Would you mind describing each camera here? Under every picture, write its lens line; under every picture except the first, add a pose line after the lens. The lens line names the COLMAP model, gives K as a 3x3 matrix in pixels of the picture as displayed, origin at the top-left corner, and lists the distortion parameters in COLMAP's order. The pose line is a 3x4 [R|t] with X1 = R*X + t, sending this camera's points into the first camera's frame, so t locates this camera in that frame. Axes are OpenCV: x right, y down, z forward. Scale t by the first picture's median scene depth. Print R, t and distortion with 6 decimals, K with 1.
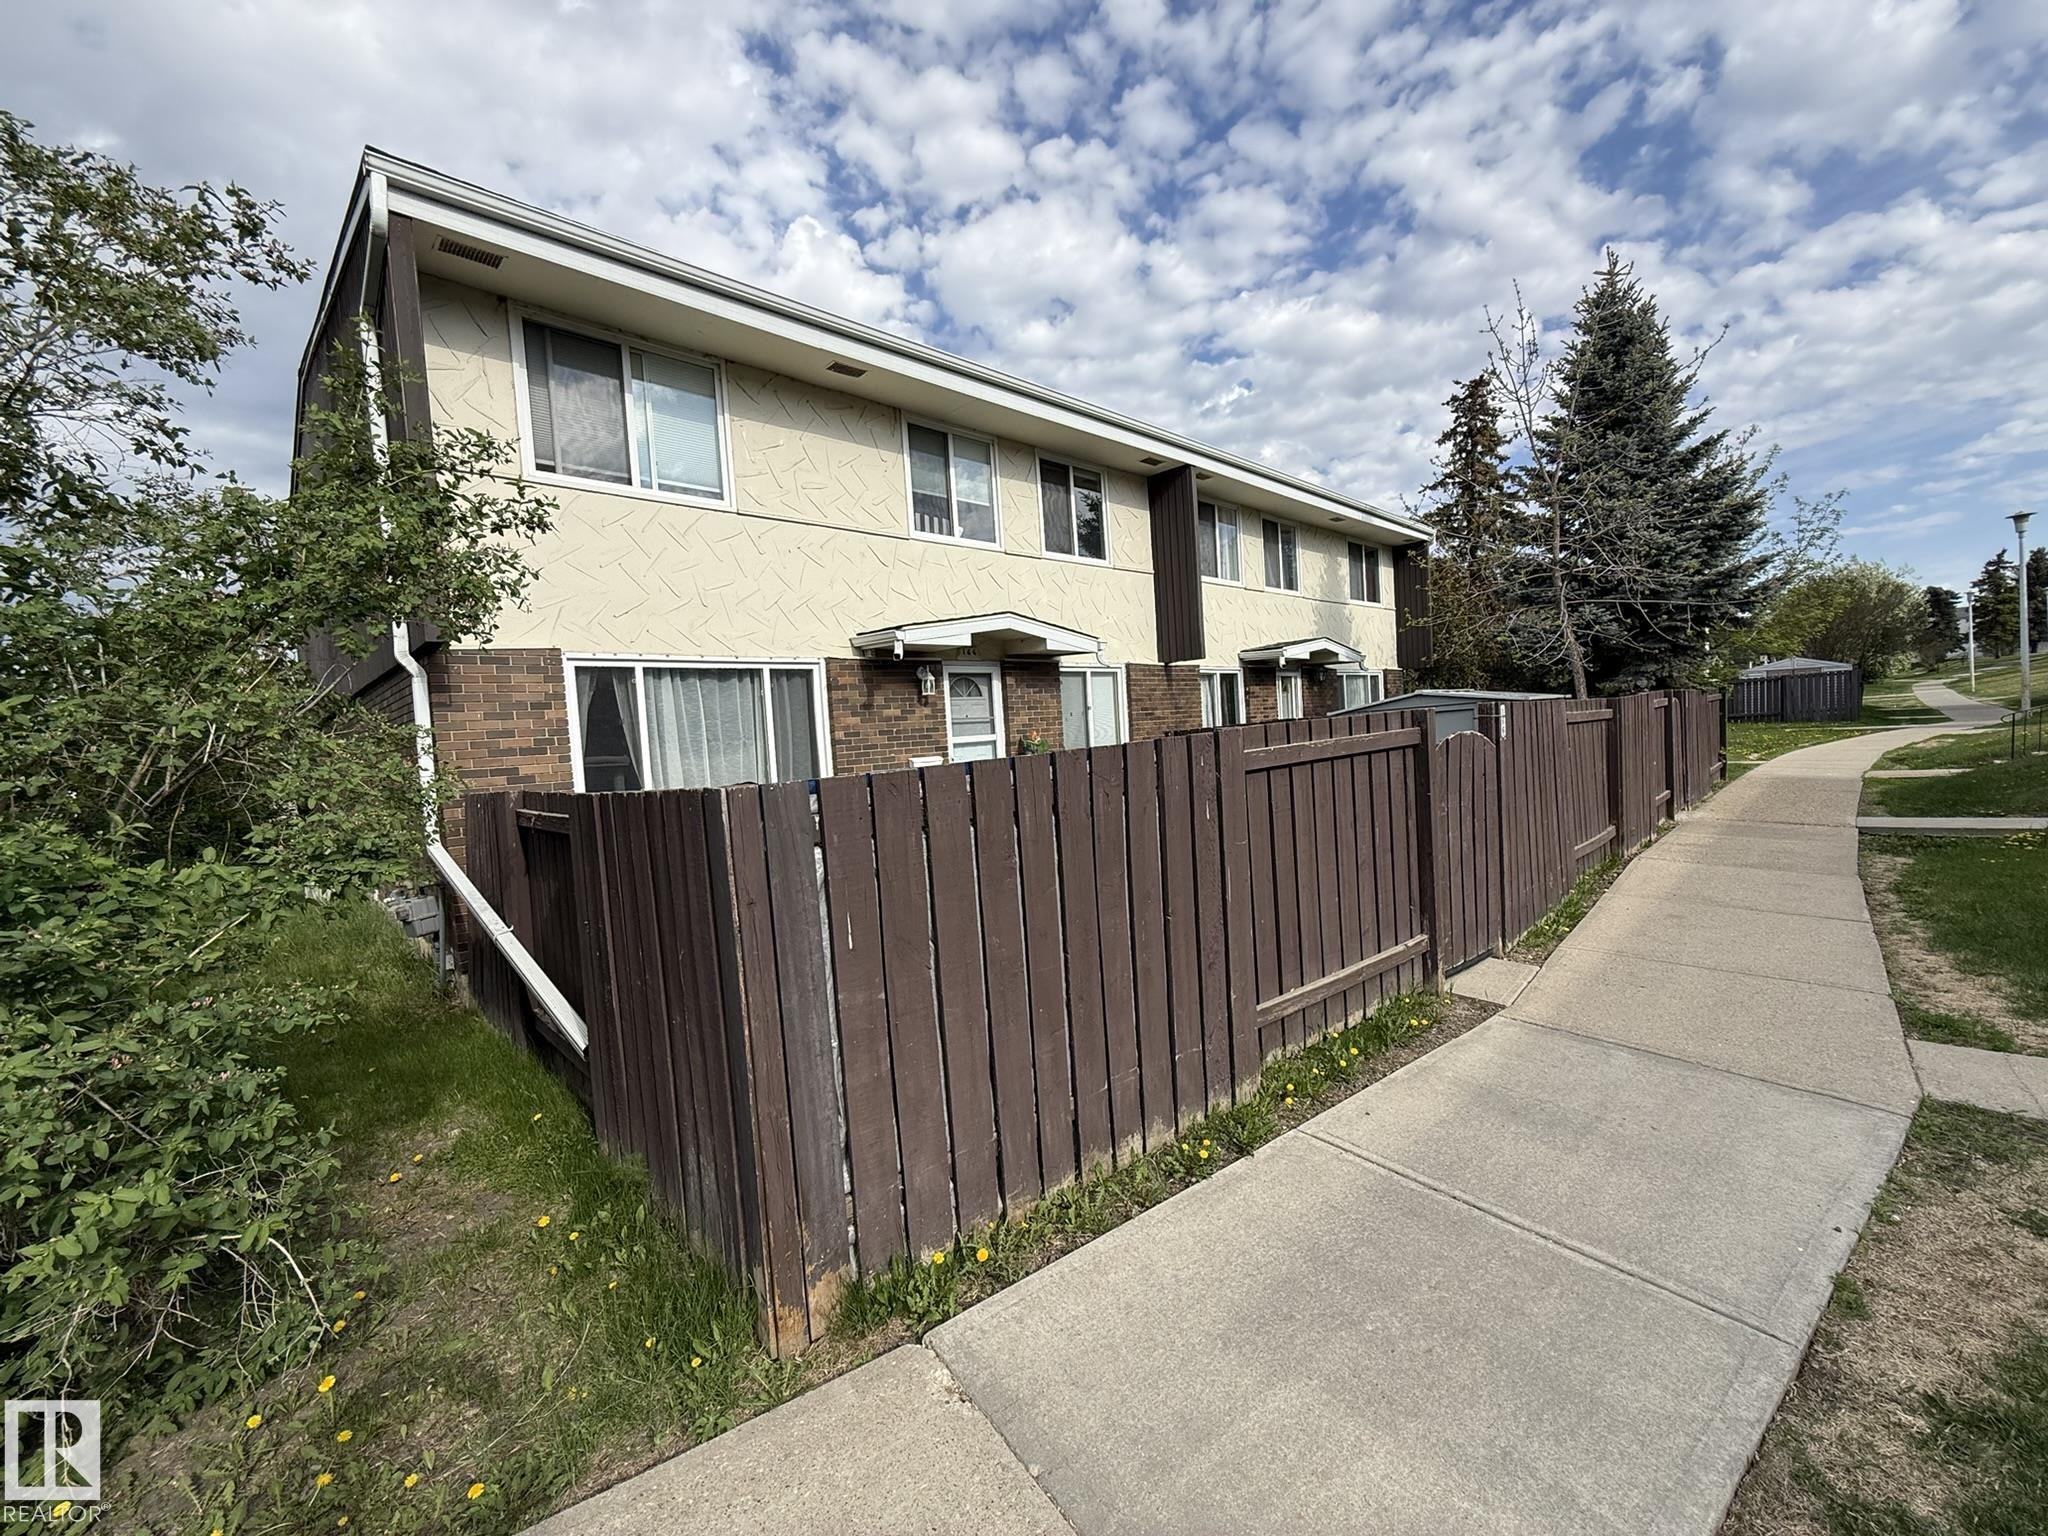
lens RADIAL K [[817.6, 0, 1029.7], [0, 817.6, 768.9], [0, 0, 1]] dist [0.000164, -0.000090]
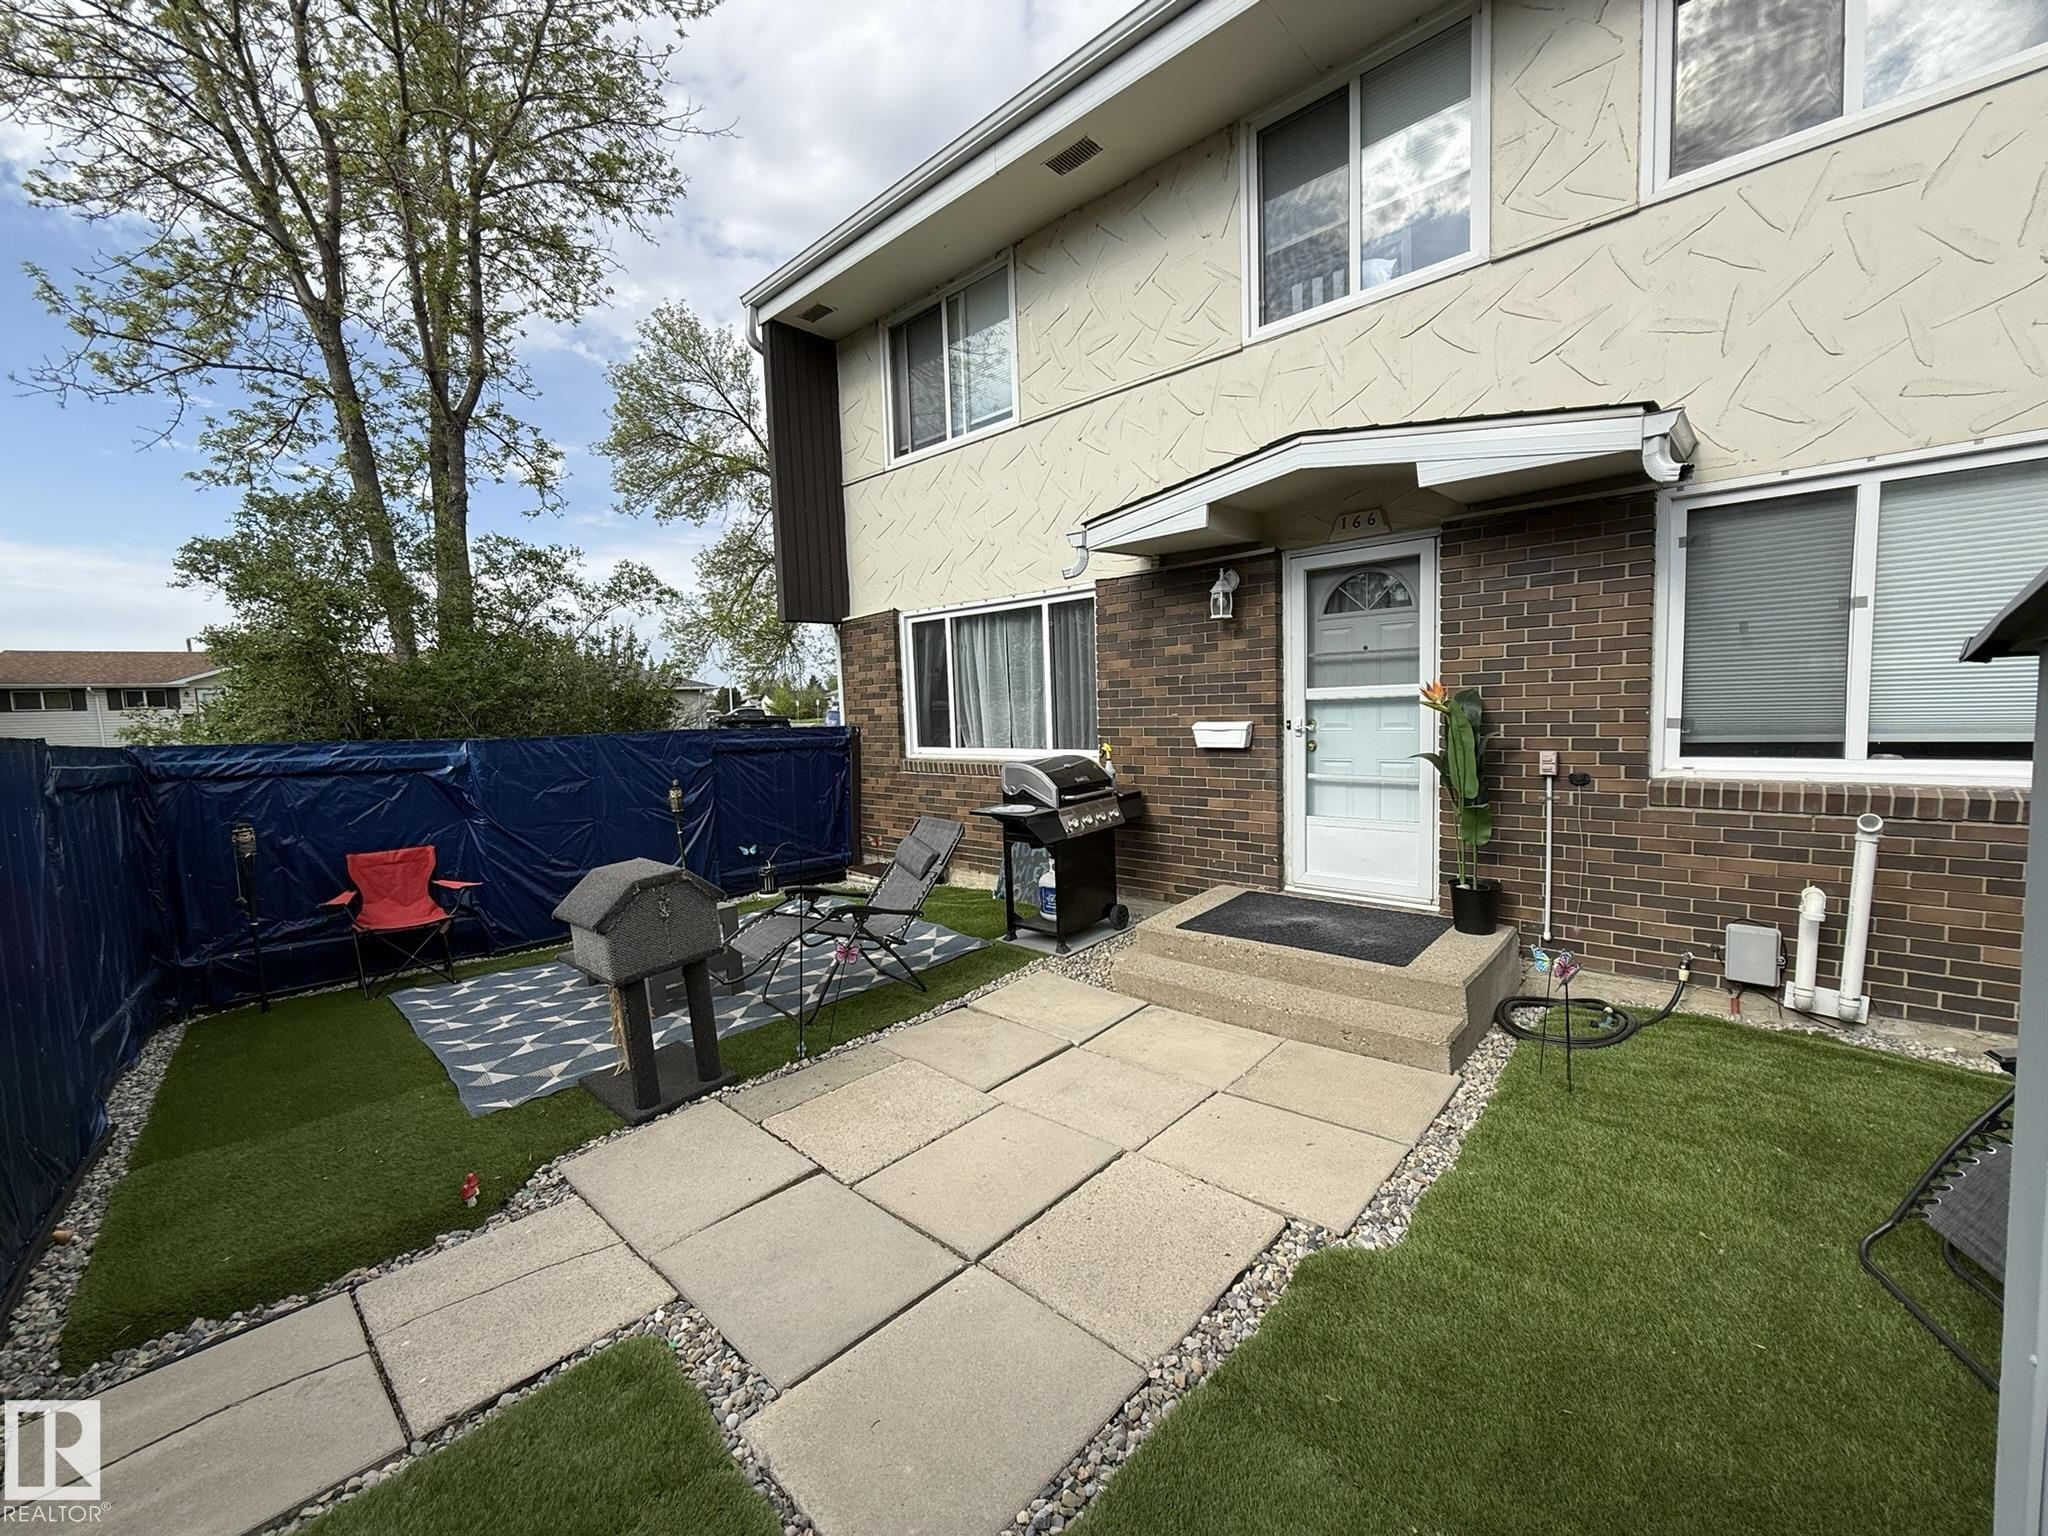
lens RADIAL K [[817.6, 0, 1029.7], [0, 817.6, 768.9], [0, 0, 1]] dist [0.000164, -0.000090]
pose [[0.061037, 0.138536, -0.988475, 0.465861], [-0.012880, 0.990348, 0.138003, -0.061349], [0.998052, 0.004309, 0.062232, 0.811560]]
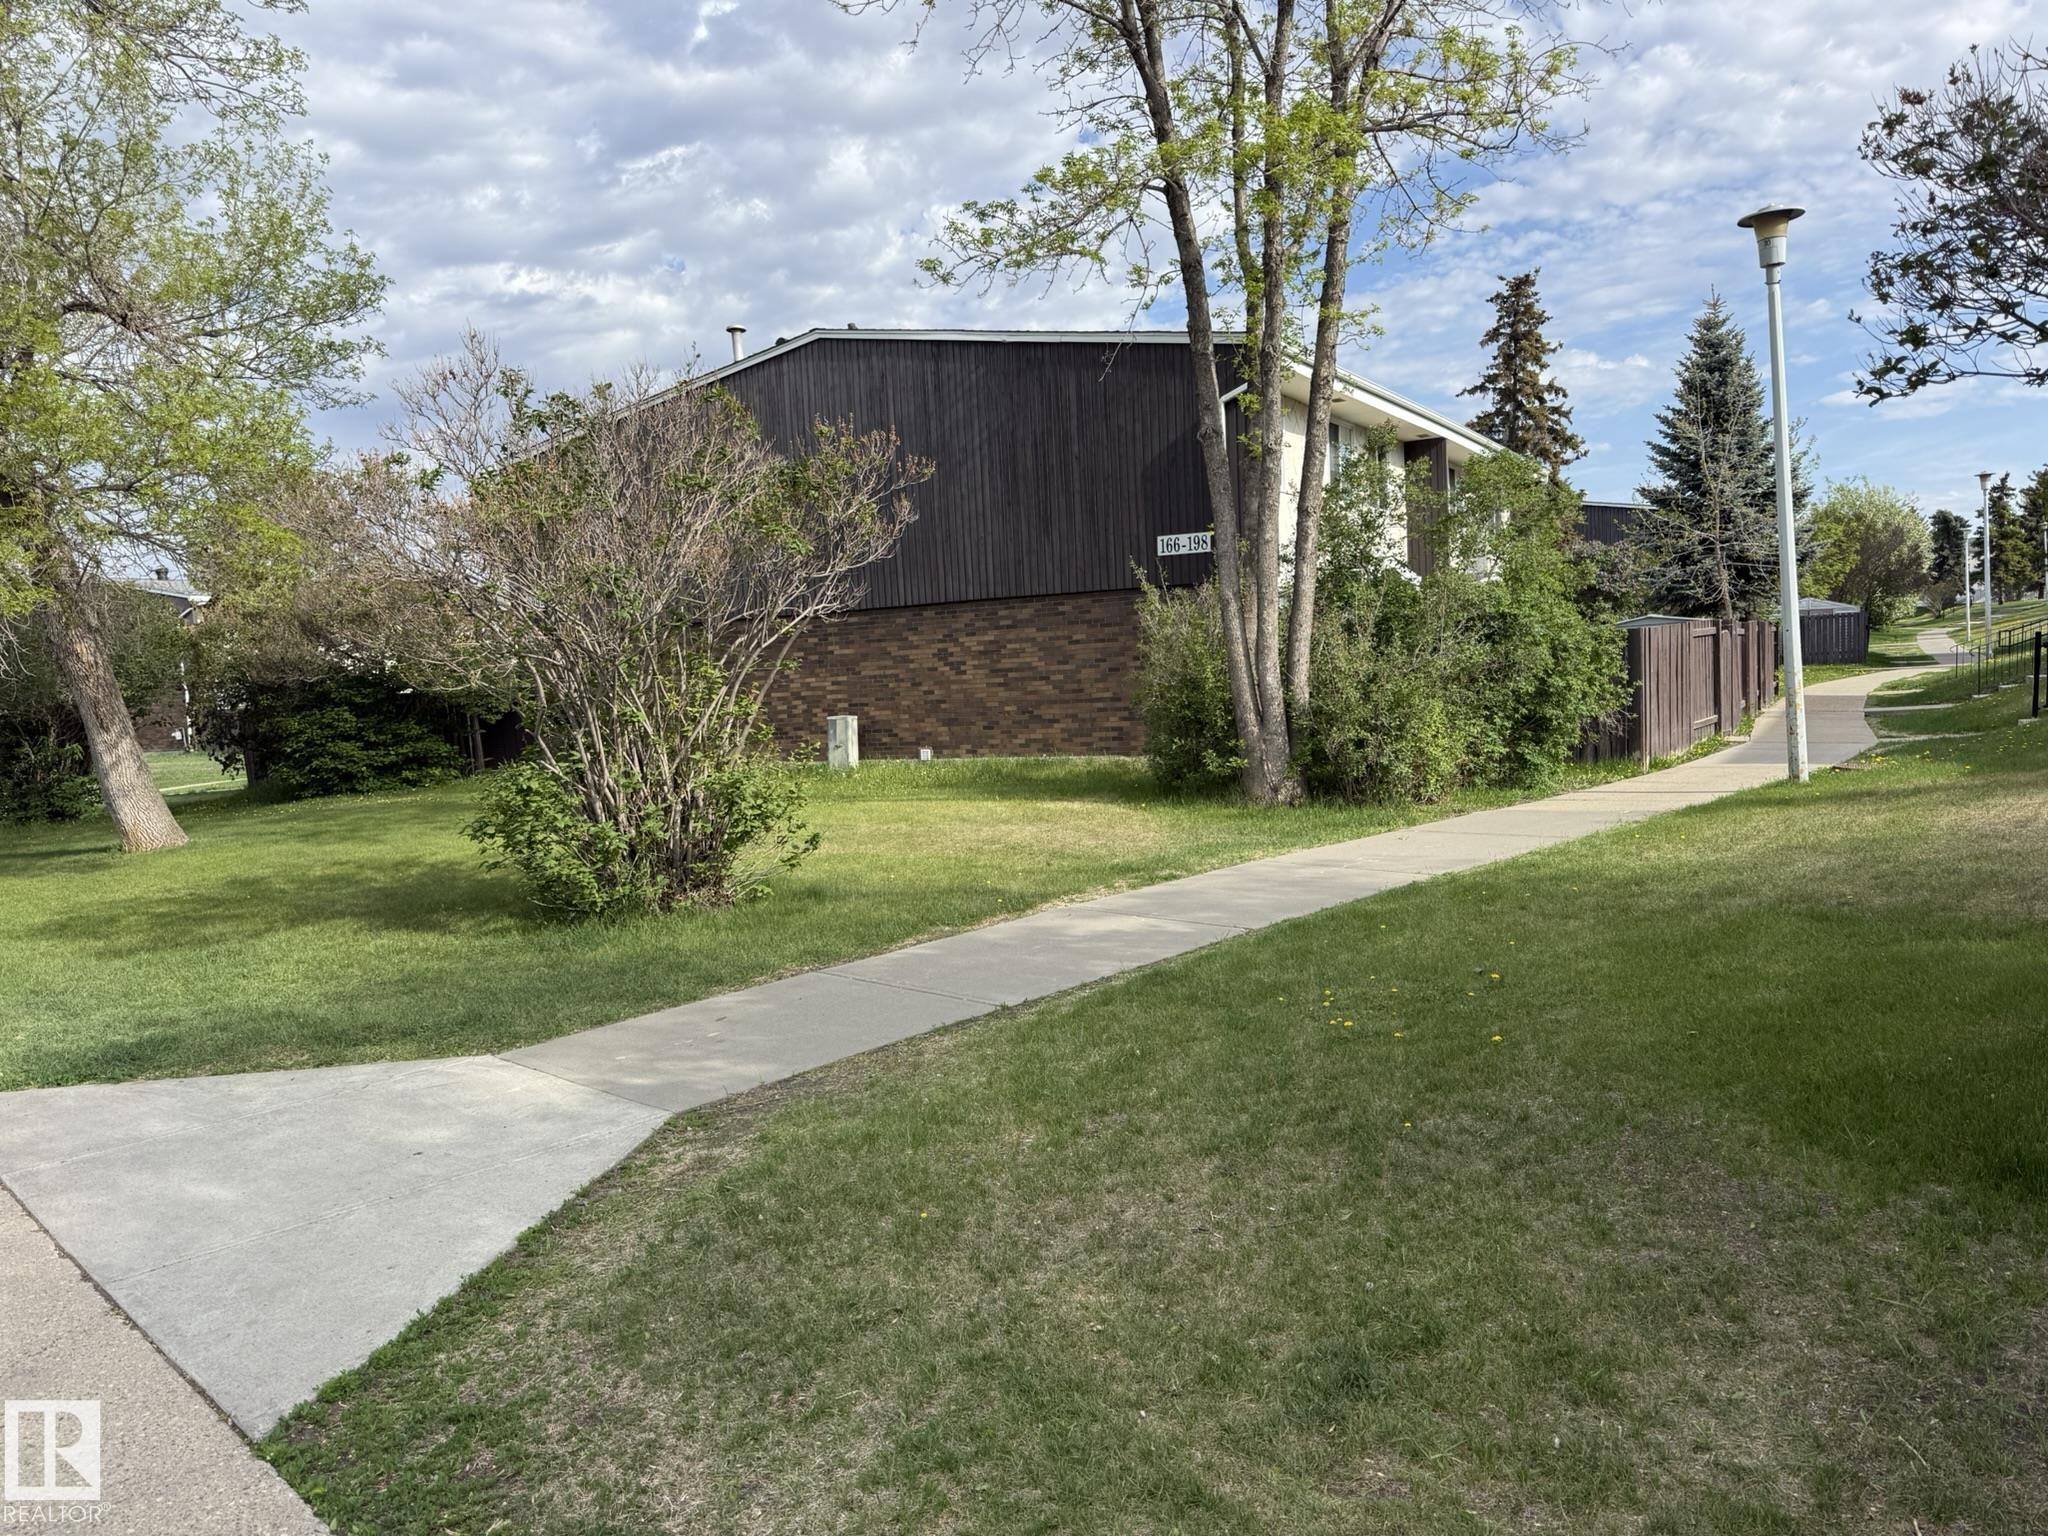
lens RADIAL K [[1465.8, 0, 1024.0], [0, 1465.8, 768.0], [0, 0, 1]] dist [-0.002131, -0.001261]
pose [[0.963468, -0.002479, 0.267813, -1.364615], [0.001033, 0.999984, 0.005542, 0.172985], [-0.267823, -0.005063, 0.963455, -1.345556]]
